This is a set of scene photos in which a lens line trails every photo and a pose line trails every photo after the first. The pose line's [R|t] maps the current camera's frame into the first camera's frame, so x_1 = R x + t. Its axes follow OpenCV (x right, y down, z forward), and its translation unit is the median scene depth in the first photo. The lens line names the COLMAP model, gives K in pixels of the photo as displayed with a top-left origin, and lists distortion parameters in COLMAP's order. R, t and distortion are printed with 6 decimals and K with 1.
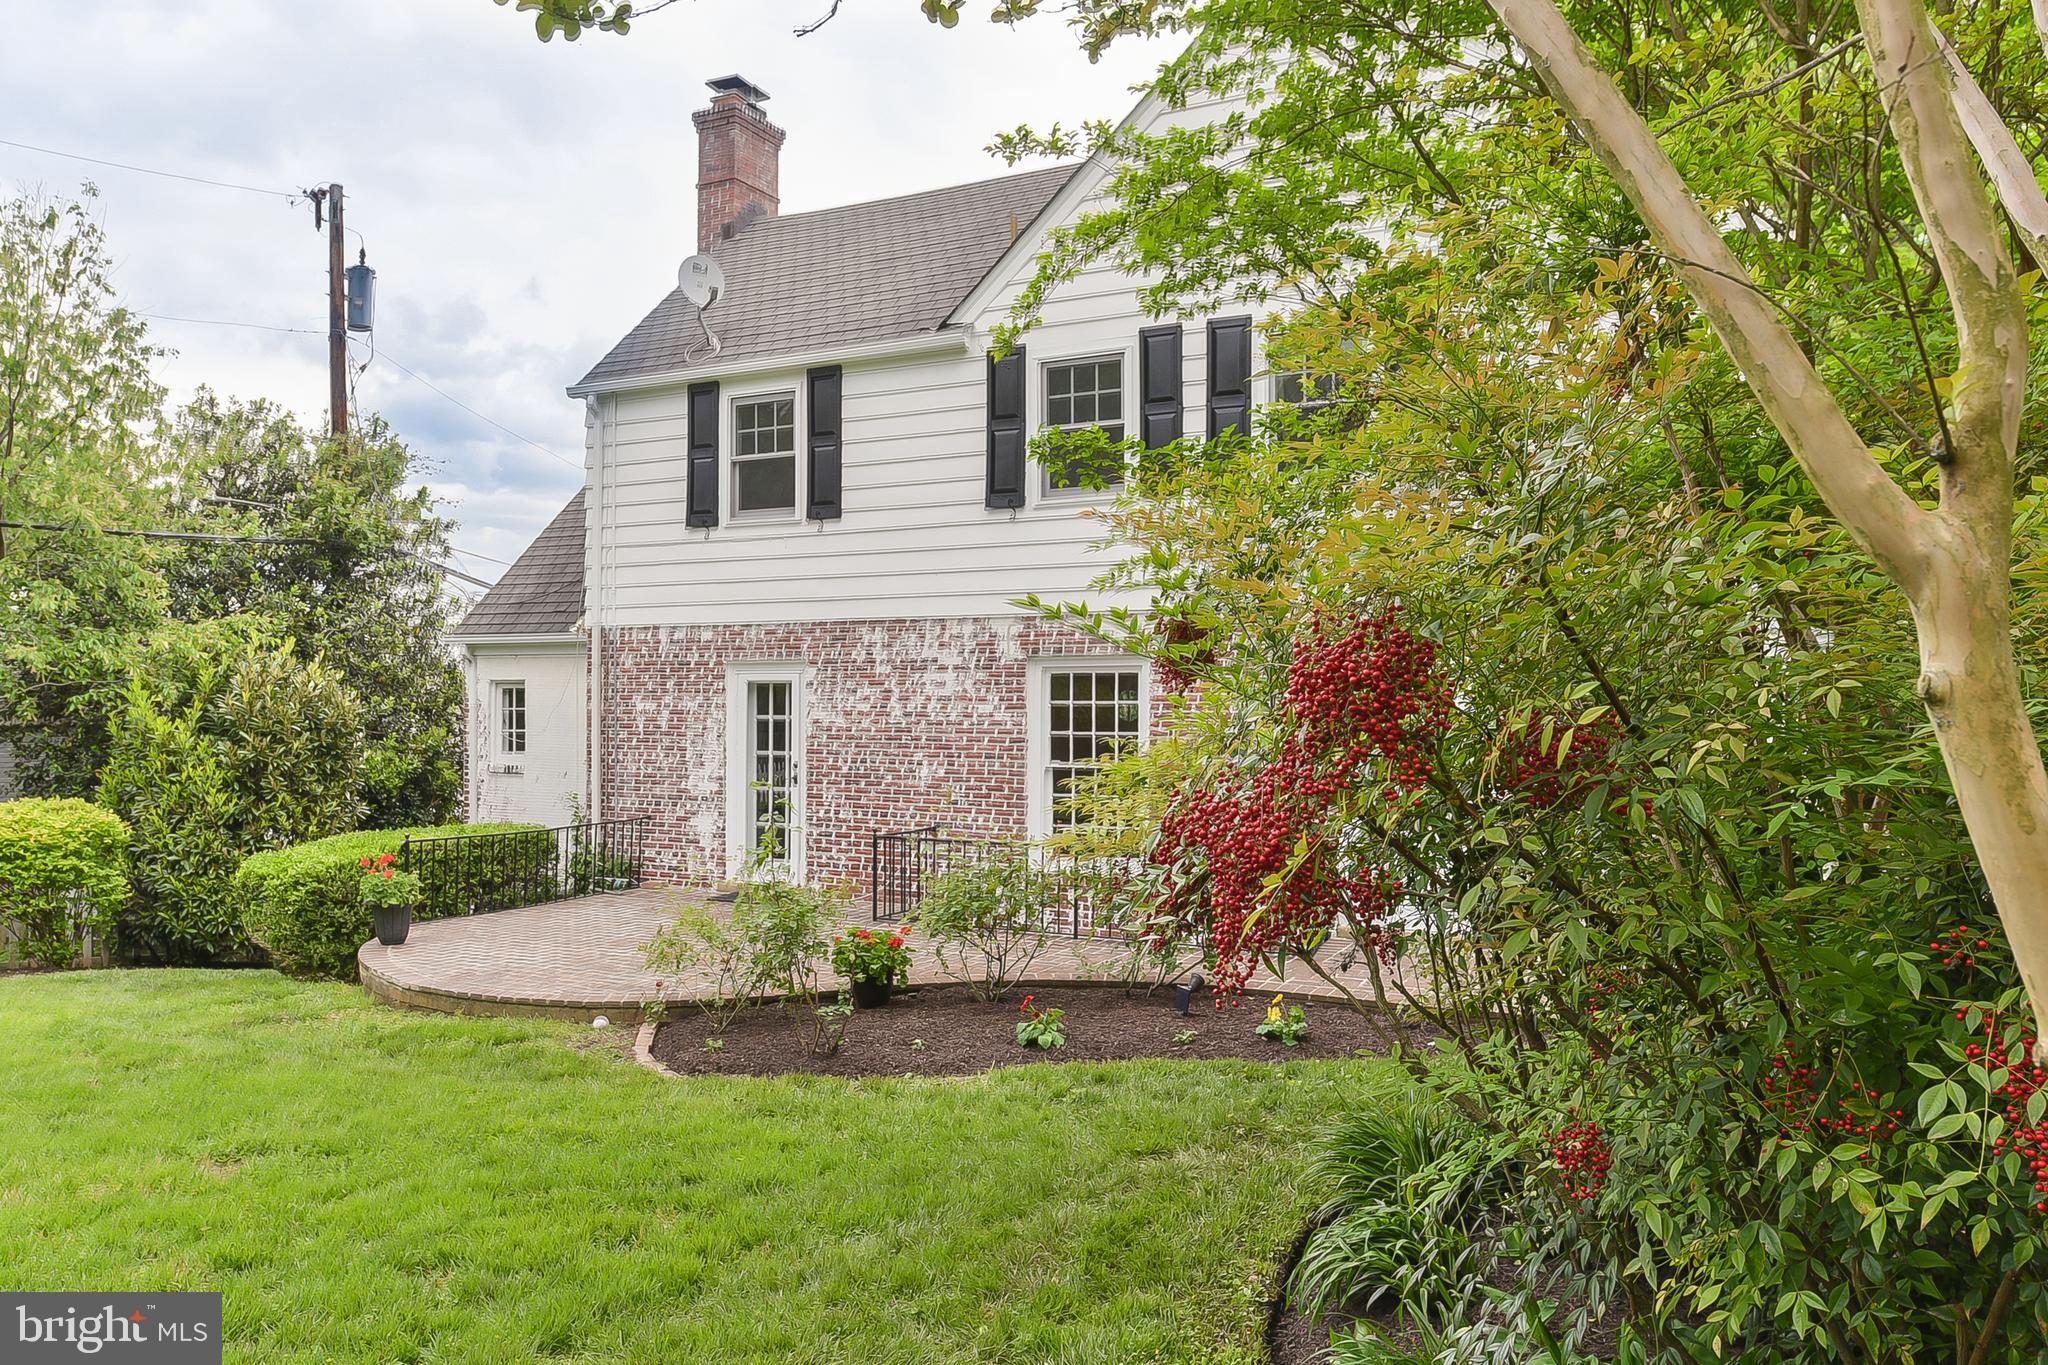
lens RADIAL K [[1434.0, 0, 1024.1], [0, 1434.0, 713.8], [0, 0, 1]] dist [-0.003620, -0.002909]
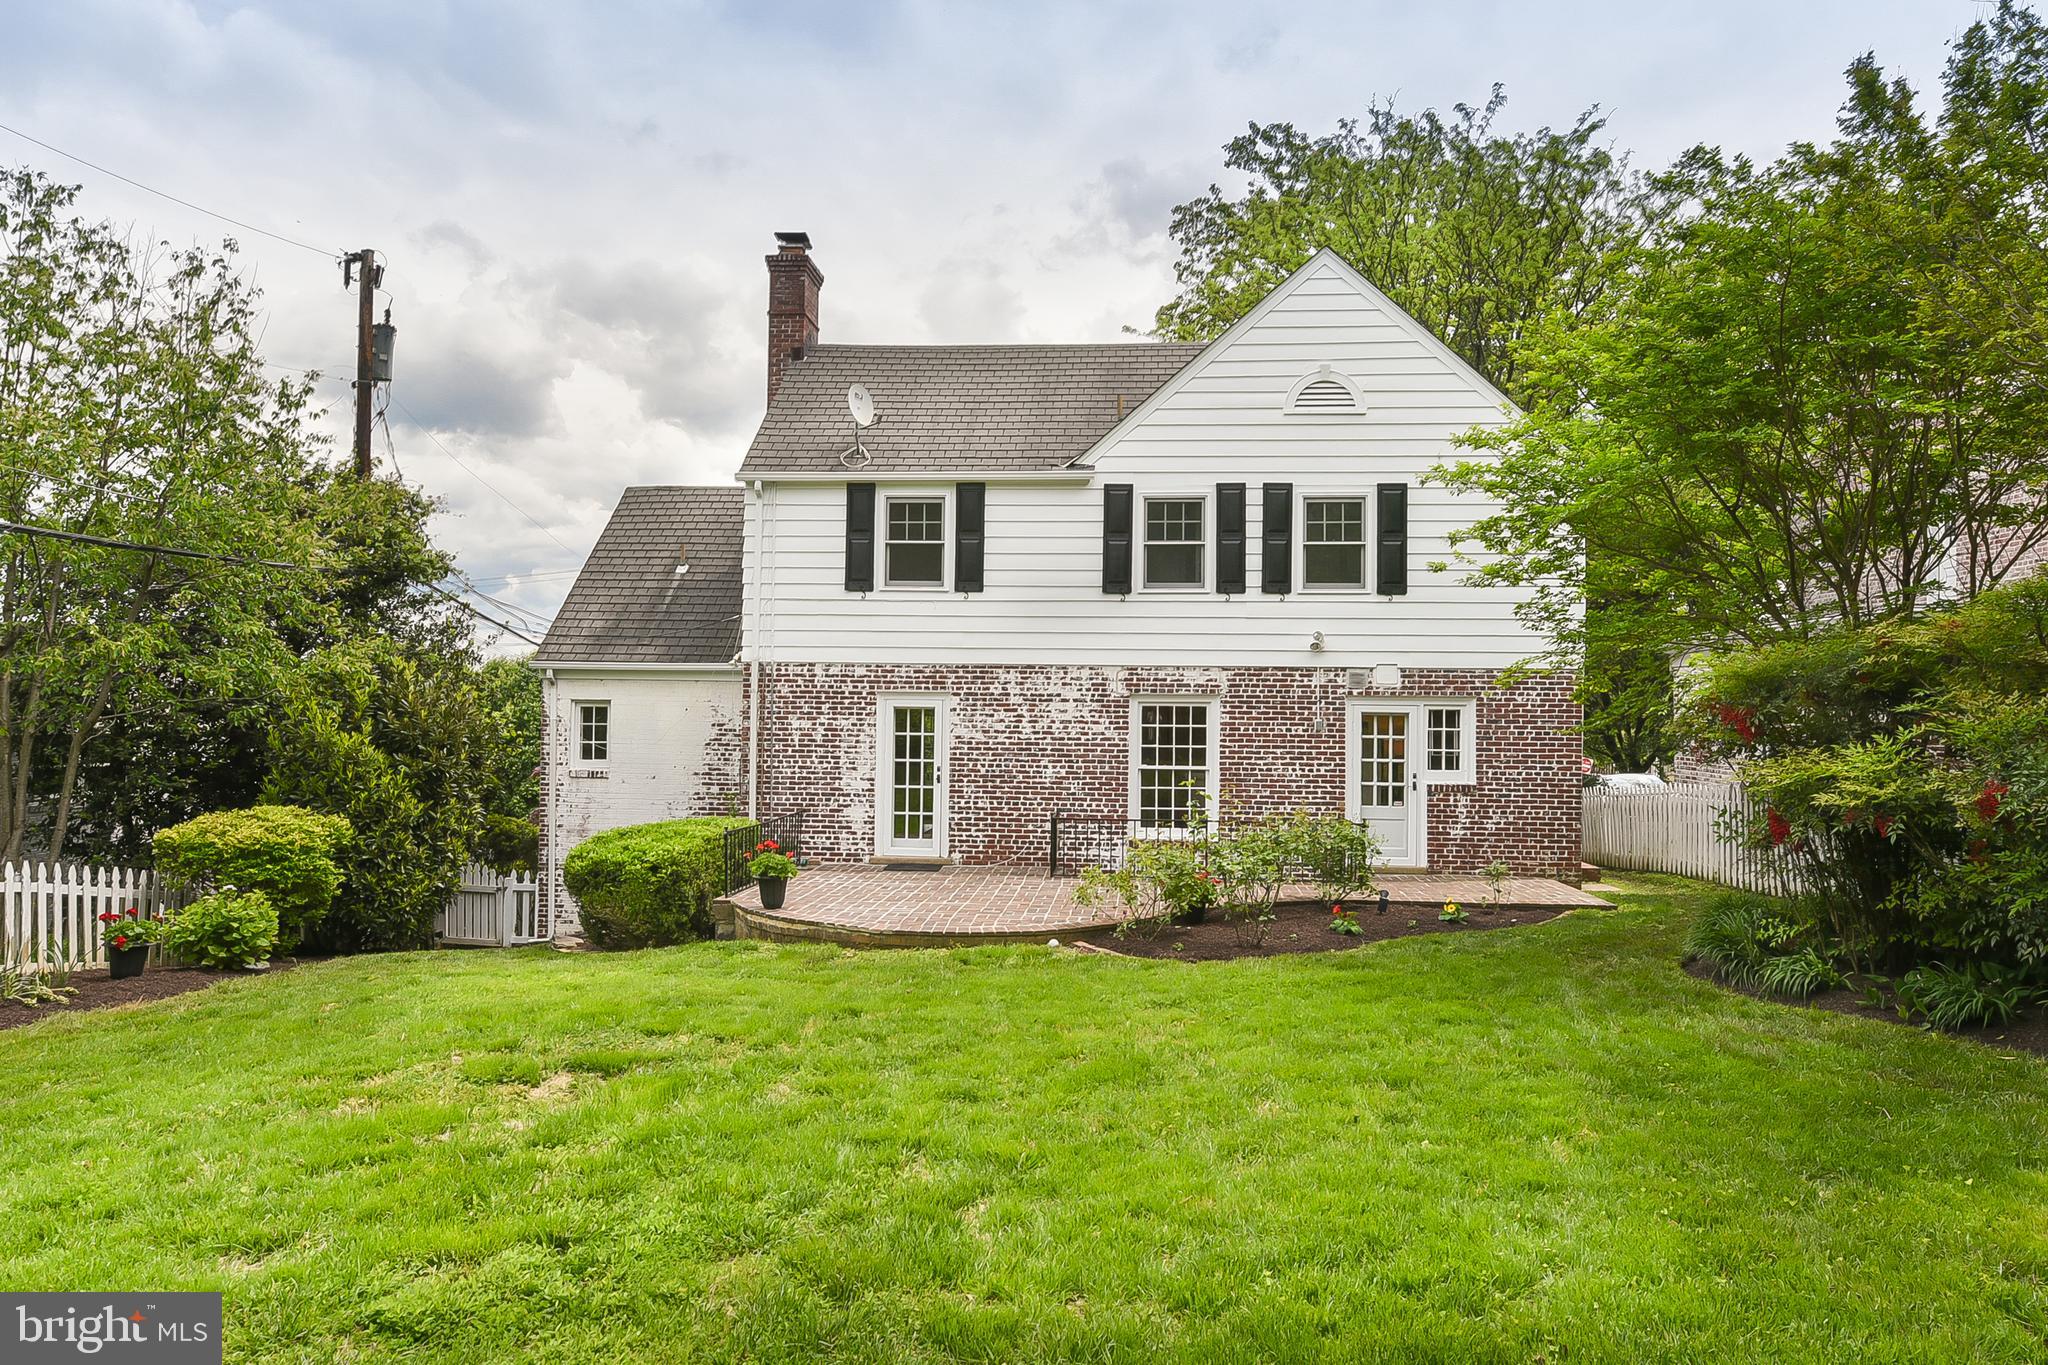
lens RADIAL K [[1254.3, 0, 1024.0], [0, 1254.3, 682.5], [0, 0, 1]] dist [0.003834, 0.000649]
pose [[0.916700, 0.016973, 0.399216, -0.564651], [-0.006395, 0.999593, -0.027814, -0.013605], [-0.399526, 0.022944, 0.916435, -0.129589]]
